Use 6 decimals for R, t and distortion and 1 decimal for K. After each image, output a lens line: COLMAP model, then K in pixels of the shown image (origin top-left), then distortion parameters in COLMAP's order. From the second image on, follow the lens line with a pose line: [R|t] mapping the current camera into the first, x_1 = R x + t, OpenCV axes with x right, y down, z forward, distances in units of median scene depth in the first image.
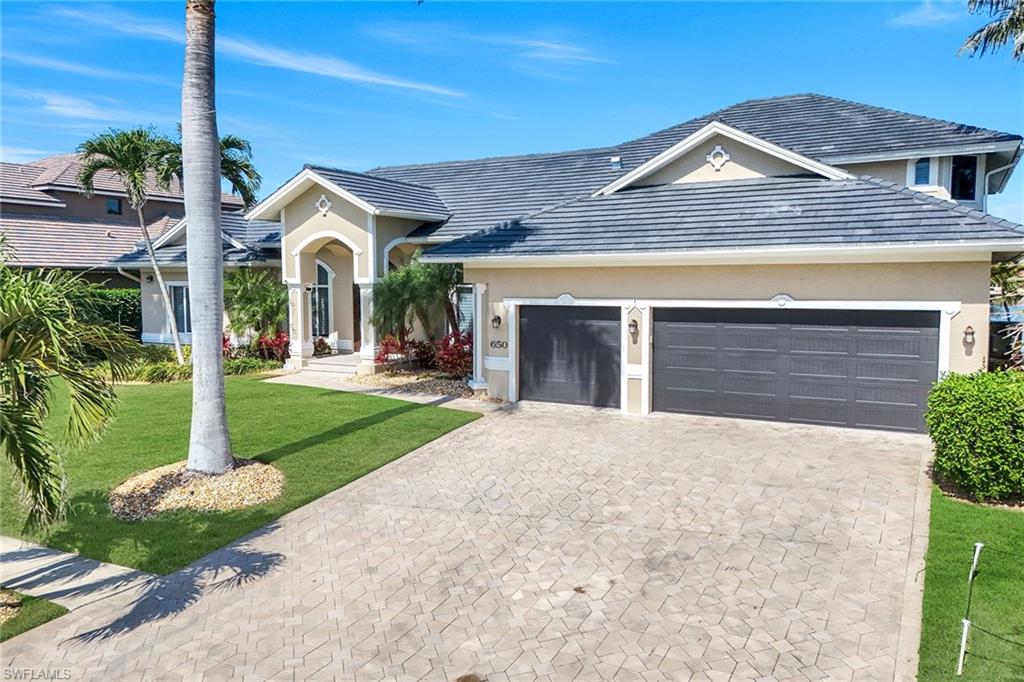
lens RADIAL K [[754.4, 0, 512.0], [0, 754.4, 341.0], [0, 0, 1]] dist [0.125427, -0.129769]
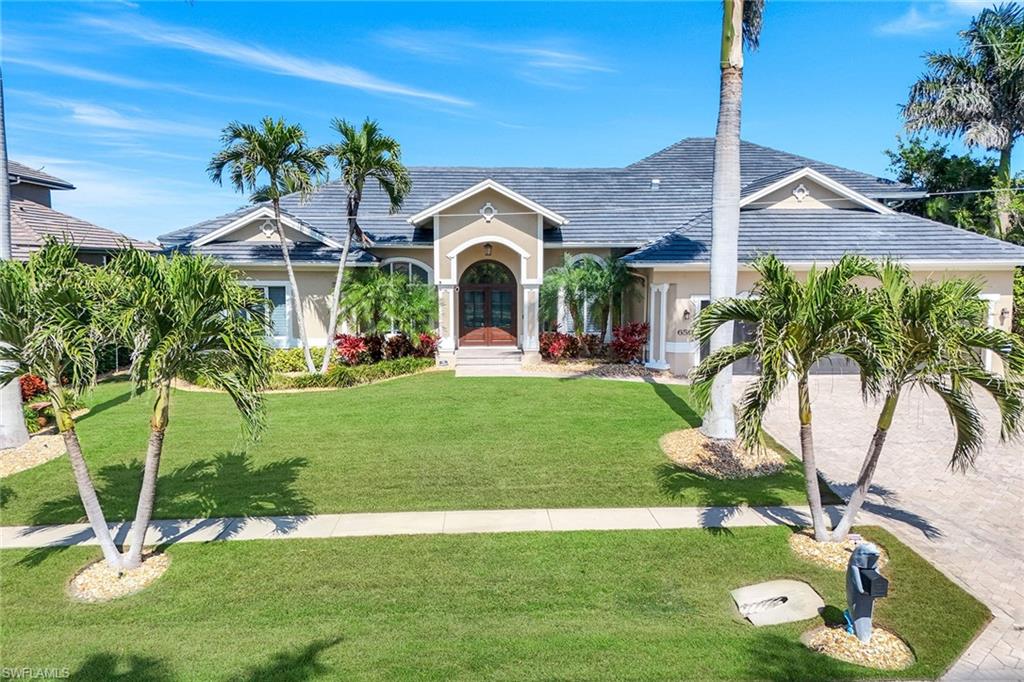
lens RADIAL K [[754.4, 0, 512.0], [0, 754.4, 341.0], [0, 0, 1]] dist [0.125427, -0.129769]
pose [[0.845188, -0.048660, 0.532250, -0.939121], [0.039837, 0.998812, 0.028055, -0.027992], [-0.532983, -0.002508, 0.846123, 0.087726]]
